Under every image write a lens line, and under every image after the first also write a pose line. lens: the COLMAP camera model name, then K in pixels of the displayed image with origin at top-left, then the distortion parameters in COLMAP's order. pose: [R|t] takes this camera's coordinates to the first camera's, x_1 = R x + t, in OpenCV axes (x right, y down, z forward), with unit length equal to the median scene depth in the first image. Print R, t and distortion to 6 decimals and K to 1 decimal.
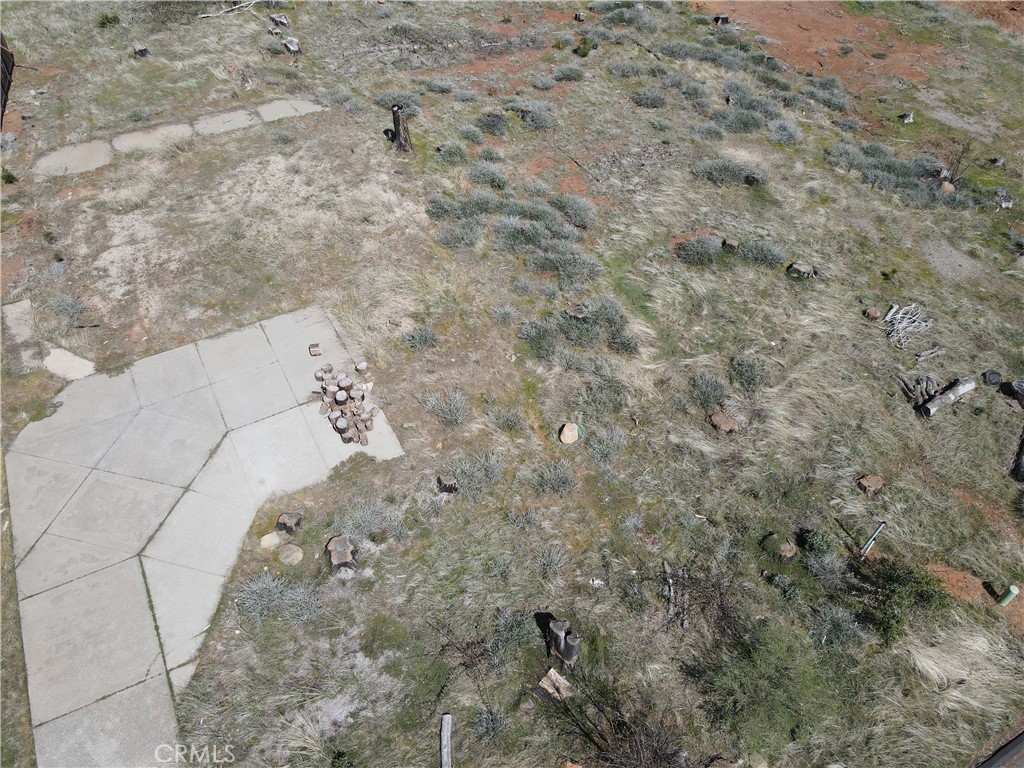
lens RADIAL K [[746.0, 0, 507.5], [0, 746.0, 379.5], [0, 0, 1]] dist [0.013335, 0.008023]
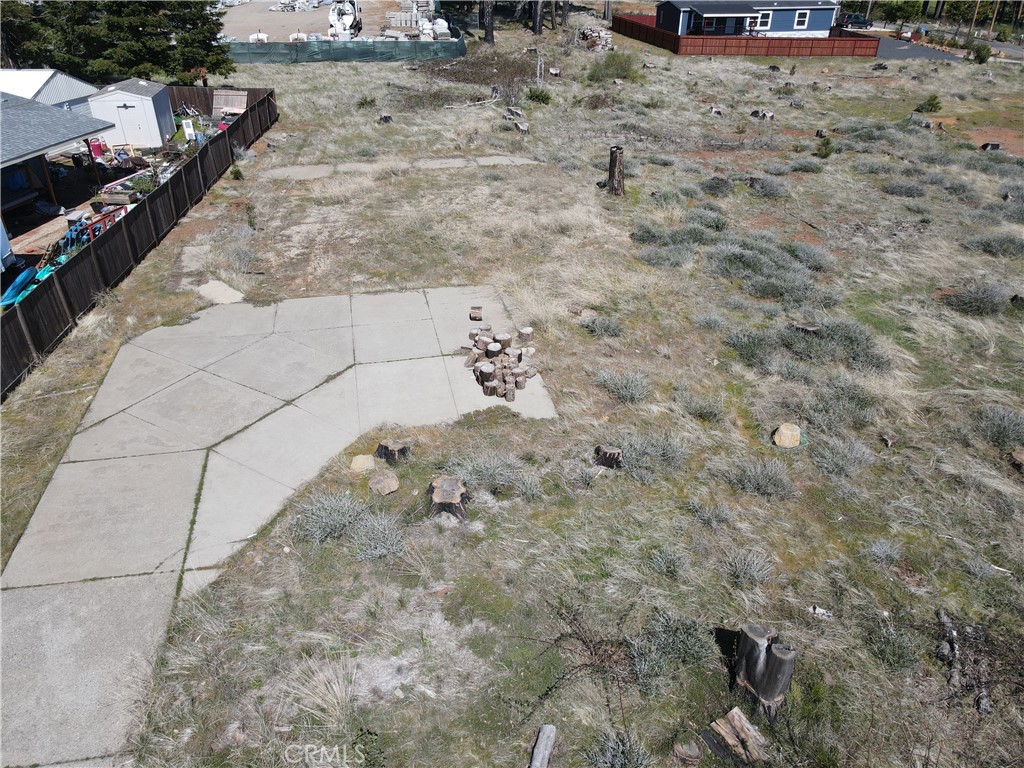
lens RADIAL K [[746.0, 0, 508.9], [0, 746.0, 379.4], [0, 0, 1]] dist [0.013335, 0.008023]
pose [[0.957703, 0.140894, -0.250908, -0.000209], [-0.205930, 0.944596, -0.255599, 0.263852], [0.200994, 0.296457, 0.933656, 0.267052]]
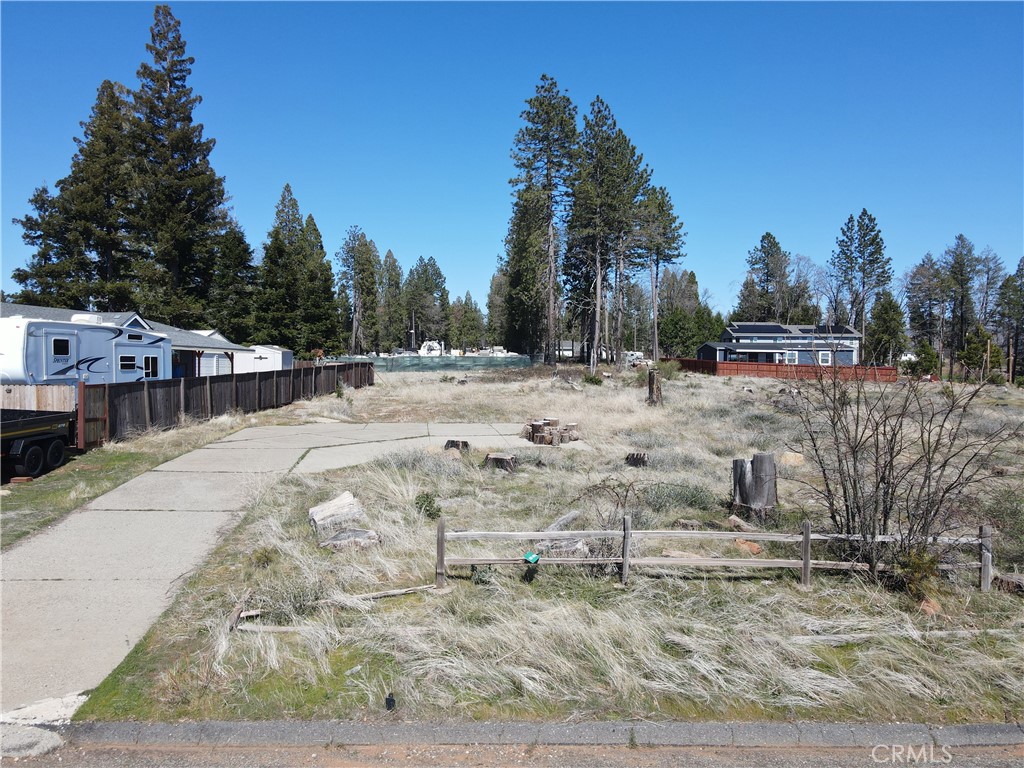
lens RADIAL K [[746.0, 0, 508.7], [0, 746.0, 378.1], [0, 0, 1]] dist [0.013335, 0.008023]
pose [[0.928895, 0.008484, -0.370245, 0.099683], [-0.267493, 0.706783, -0.654909, 0.650871], [0.256127, 0.707380, 0.658797, 0.309319]]
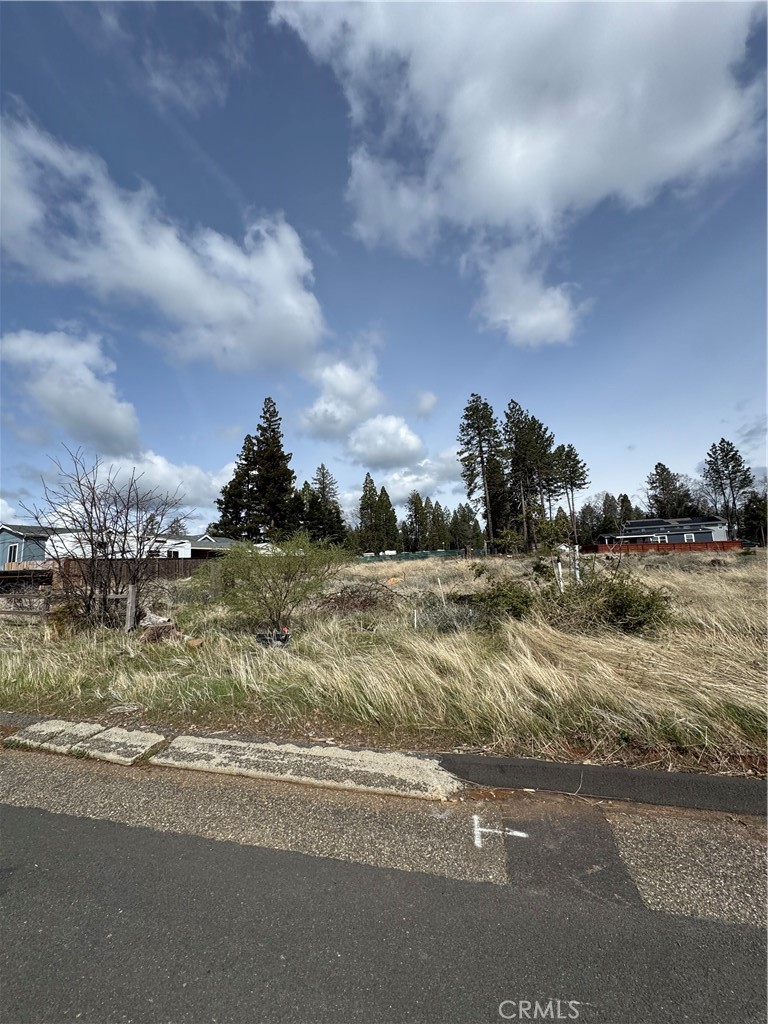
lens RADIAL K [[407.6, 0, 385.3], [0, 407.6, 510.2], [0, 0, 1]] dist [-0.002520, -0.000089]
pose [[0.738509, -0.133816, -0.660830, 0.556947], [-0.448621, 0.634140, -0.629767, 0.446236], [0.503332, 0.761551, 0.408285, 0.624198]]
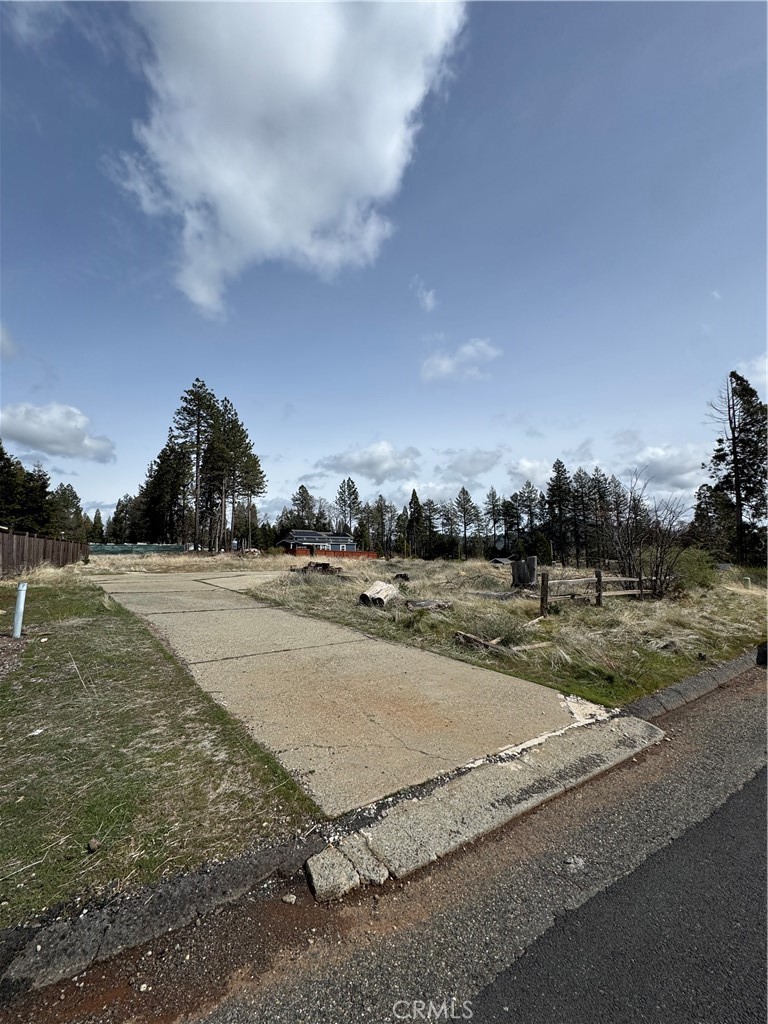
lens RADIAL K [[407.6, 0, 382.7], [0, 407.6, 513.4], [0, 0, 1]] dist [-0.002520, -0.000089]
pose [[0.978713, 0.010287, 0.204977, -0.275712], [0.155769, 0.613065, -0.774524, 0.681936], [-0.133632, 0.789966, 0.598412, 0.377339]]
